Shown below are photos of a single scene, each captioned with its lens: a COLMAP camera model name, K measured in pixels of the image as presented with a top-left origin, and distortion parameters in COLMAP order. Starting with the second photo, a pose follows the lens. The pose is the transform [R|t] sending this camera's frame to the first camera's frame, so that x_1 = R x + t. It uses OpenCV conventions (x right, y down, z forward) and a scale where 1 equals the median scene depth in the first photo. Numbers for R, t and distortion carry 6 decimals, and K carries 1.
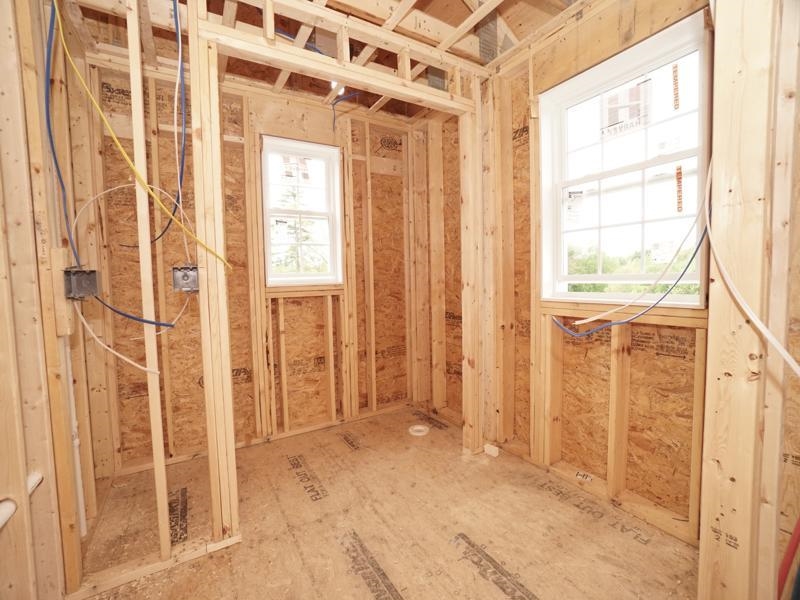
lens RADIAL K [[356.1, 0, 400.2], [0, 356.1, 293.6], [0, 0, 1]] dist [-0.036677, 0.000021]
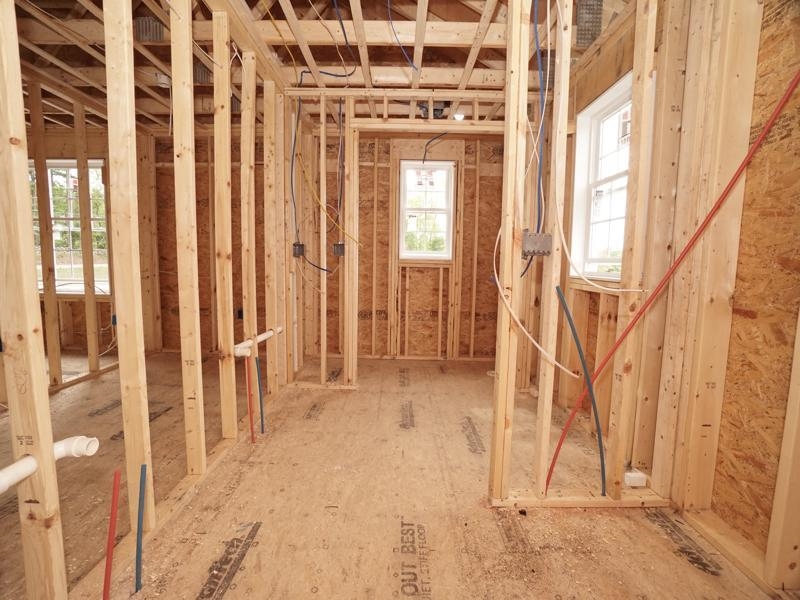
lens RADIAL K [[349.8, 0, 395.6], [0, 349.8, 296.5], [0, 0, 1]] dist [-0.056103, 0.015873]
pose [[0.853757, 0.096625, -0.511627, 0.371031], [-0.068589, 0.994938, 0.073447, 0.029333], [0.516134, -0.027614, 0.856063, -0.289538]]
